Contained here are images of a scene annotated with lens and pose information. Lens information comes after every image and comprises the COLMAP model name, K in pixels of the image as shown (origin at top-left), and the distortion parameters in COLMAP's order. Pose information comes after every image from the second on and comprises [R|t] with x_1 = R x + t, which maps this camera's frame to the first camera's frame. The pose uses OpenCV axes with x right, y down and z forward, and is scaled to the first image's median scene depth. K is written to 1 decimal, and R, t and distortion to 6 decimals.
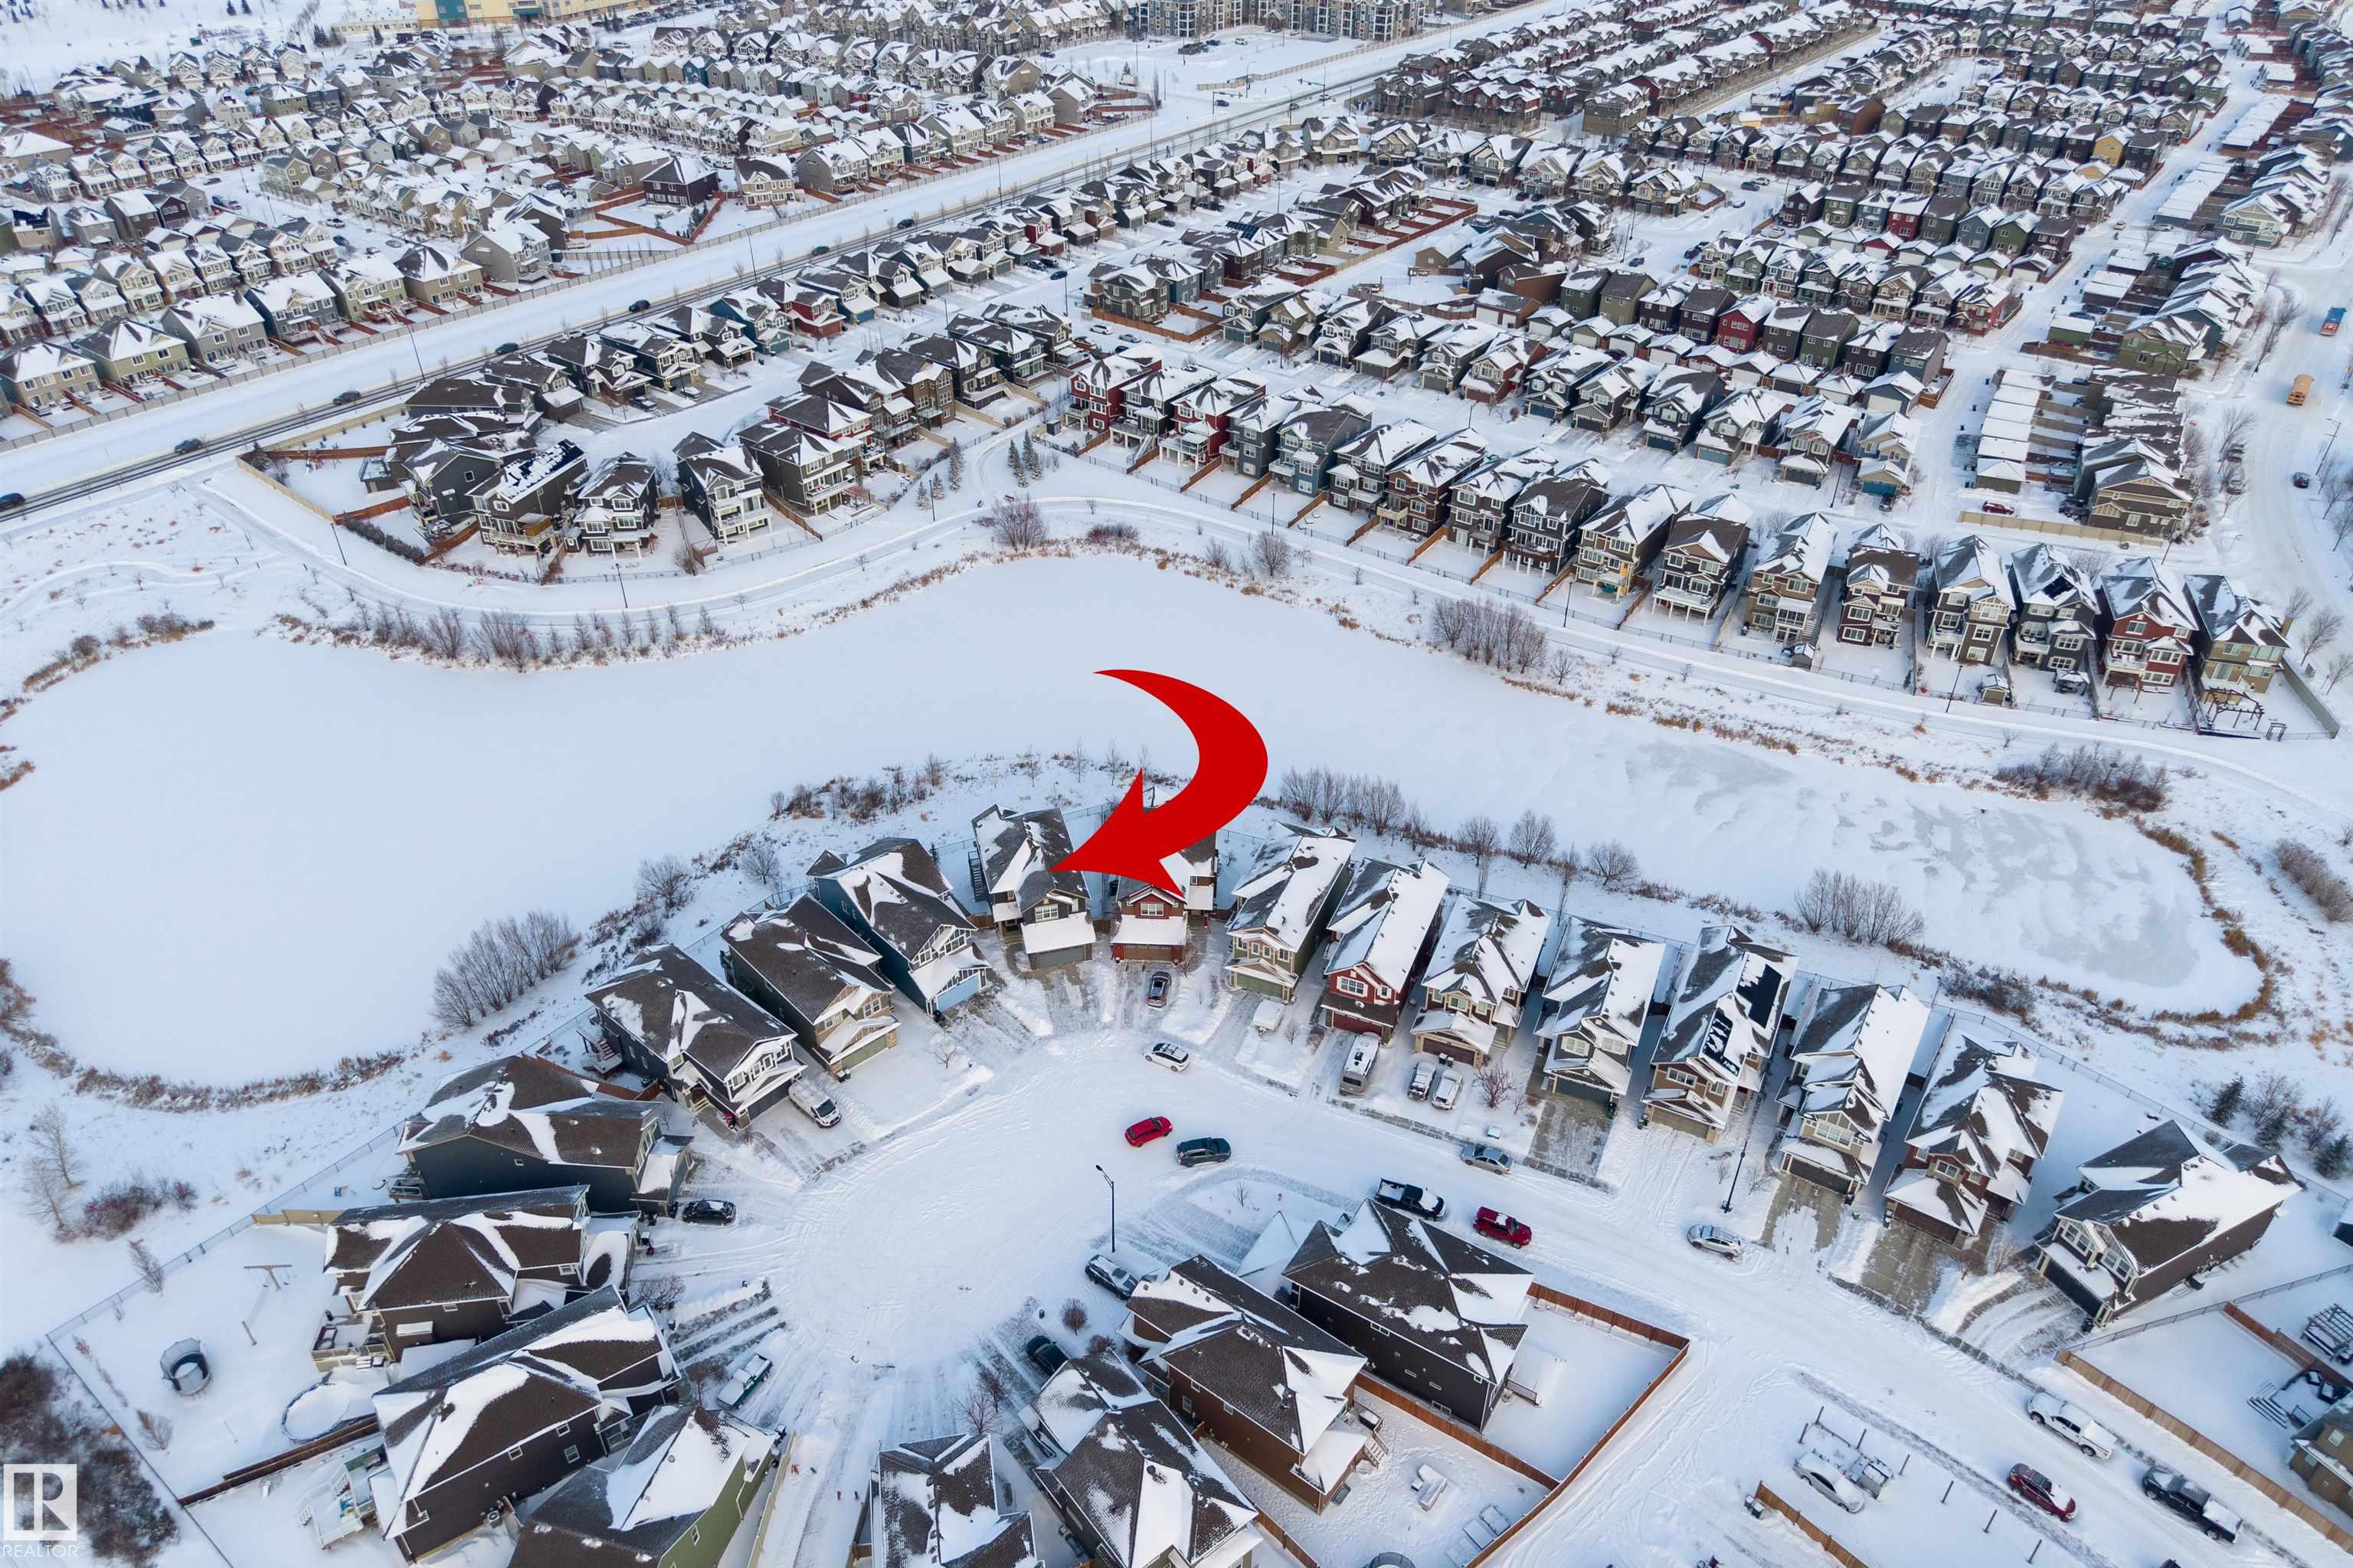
lens RADIAL K [[1590.8, 0, 1176.5], [0, 1590.8, 784.0], [0, 0, 1]] dist [0.010460, -0.006489]
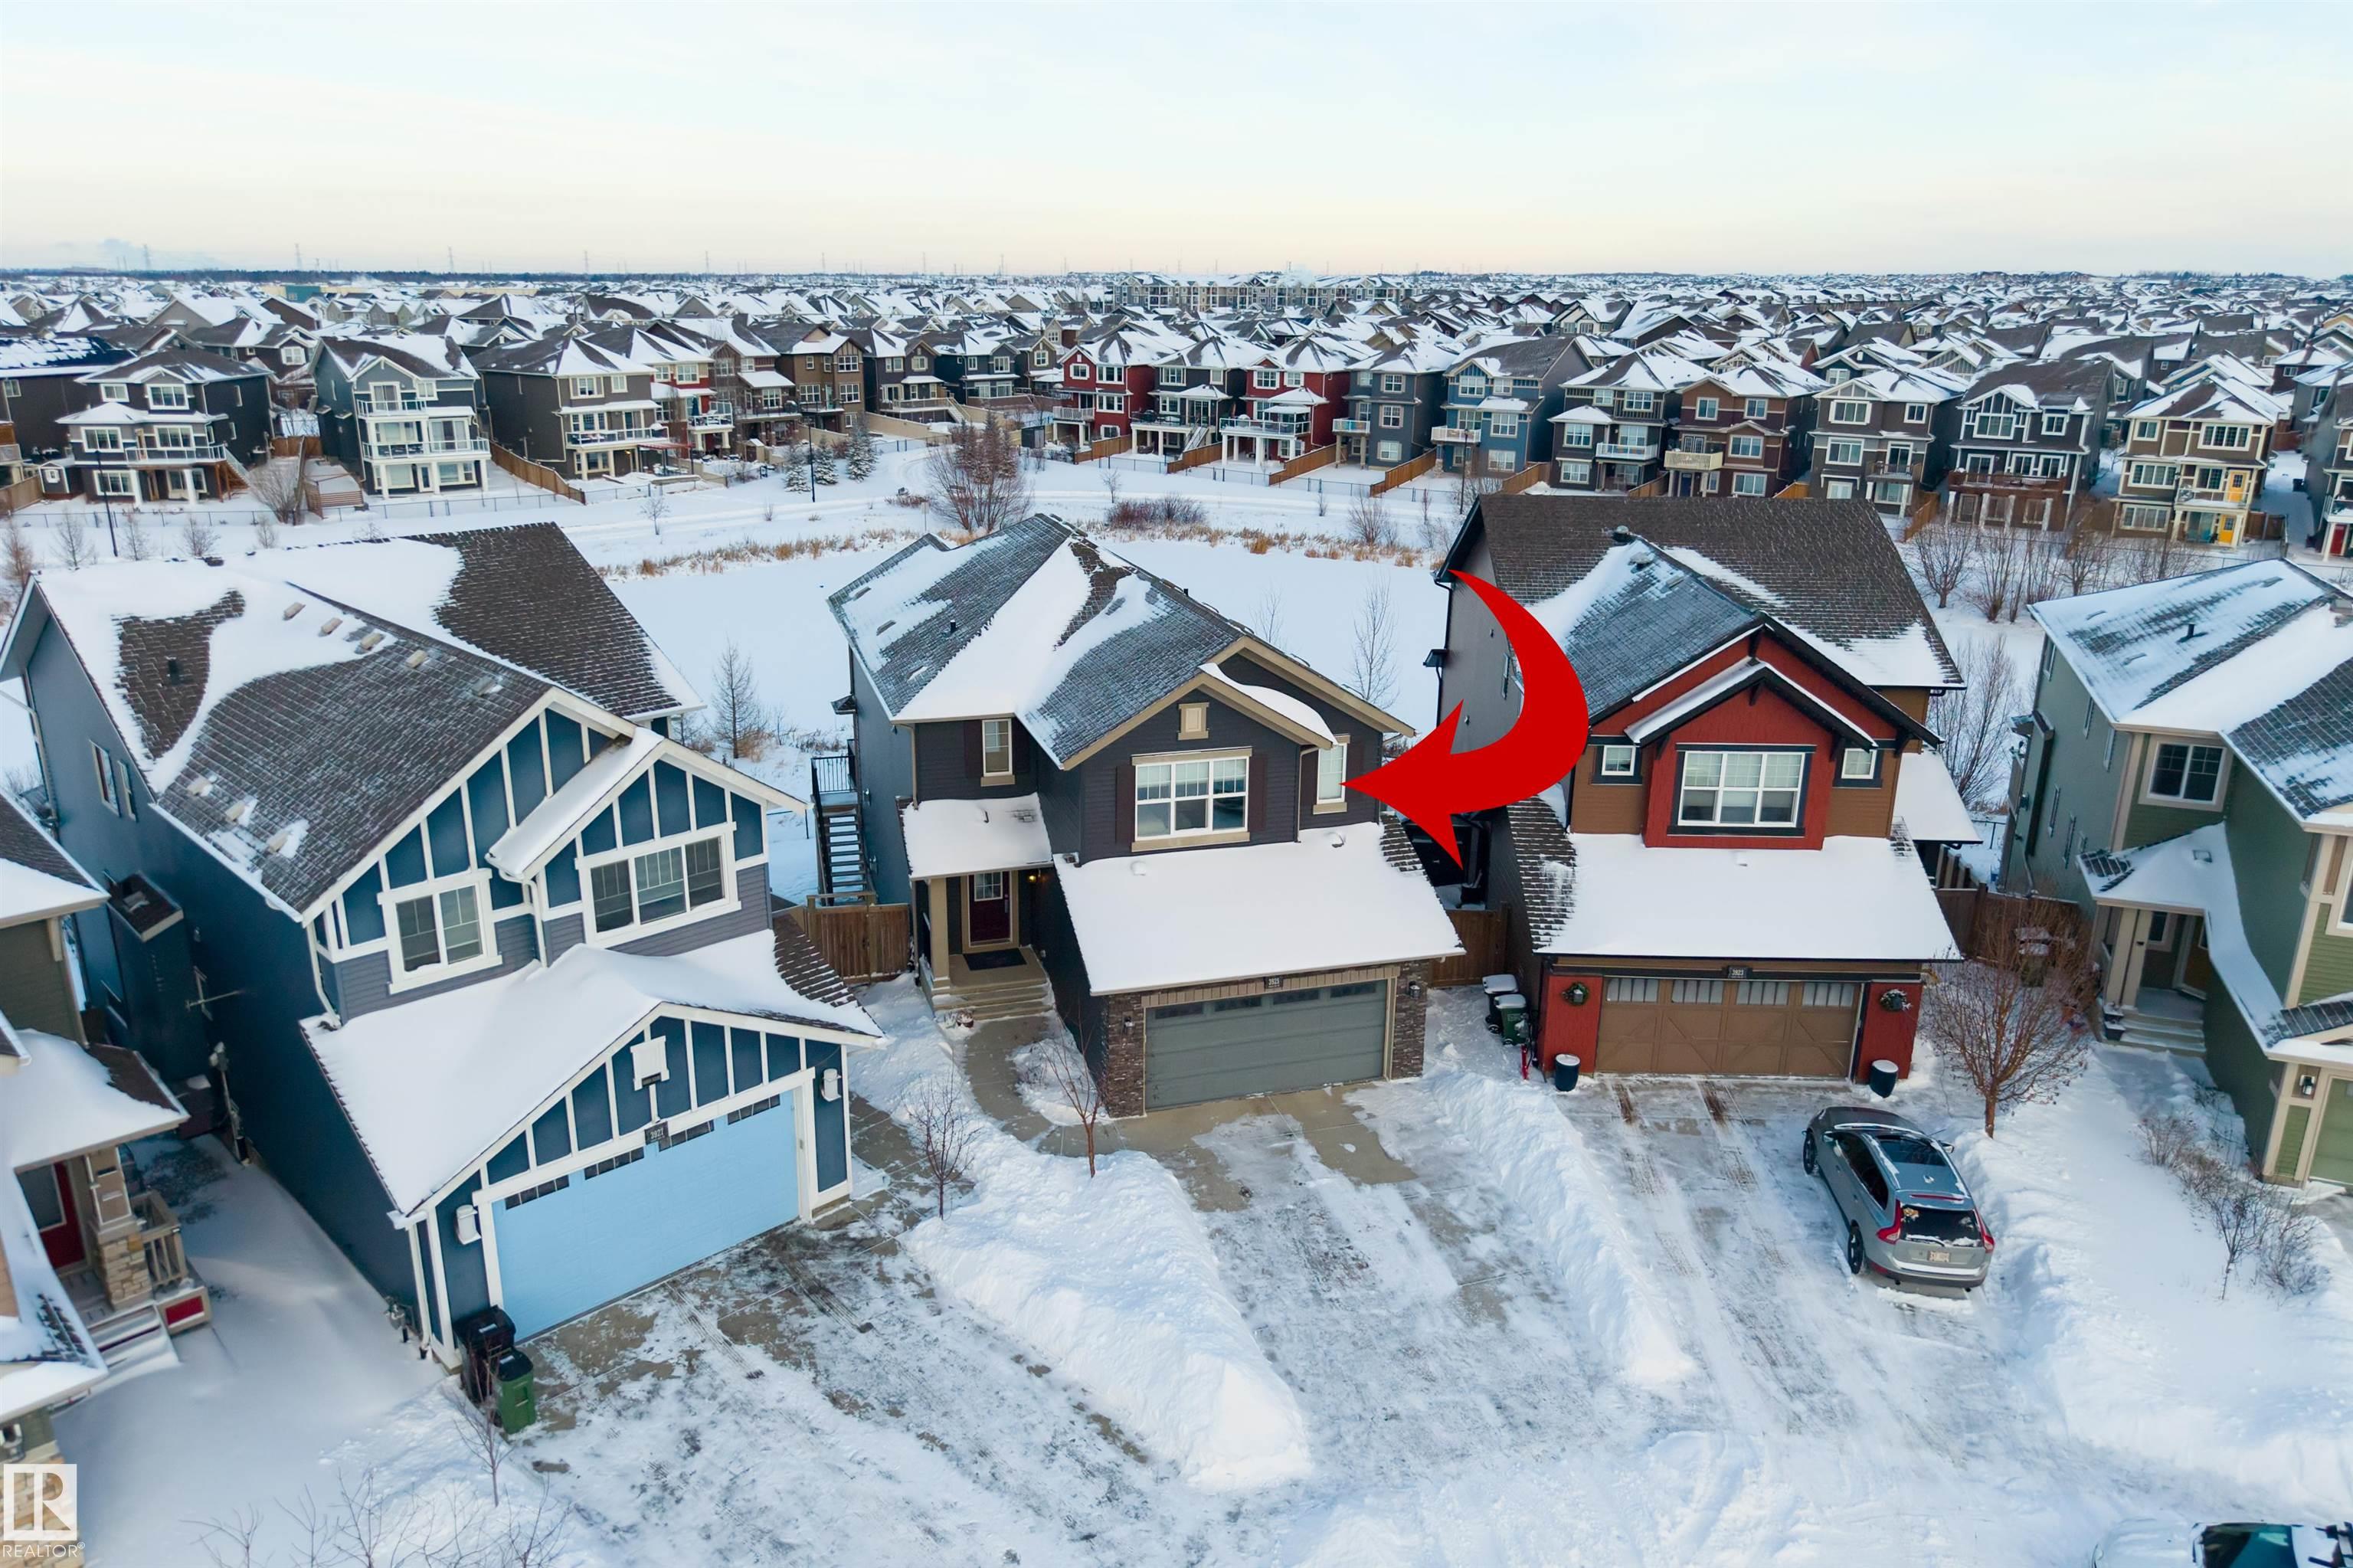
lens RADIAL K [[1590.8, 0, 1176.5], [0, 1590.8, 784.0], [0, 0, 1]] dist [0.010460, -0.006489]
pose [[0.998579, 0.005464, 0.053012, -0.062148], [0.011184, 0.951092, -0.308704, 0.091175], [-0.052106, 0.308858, 0.949680, 0.544626]]
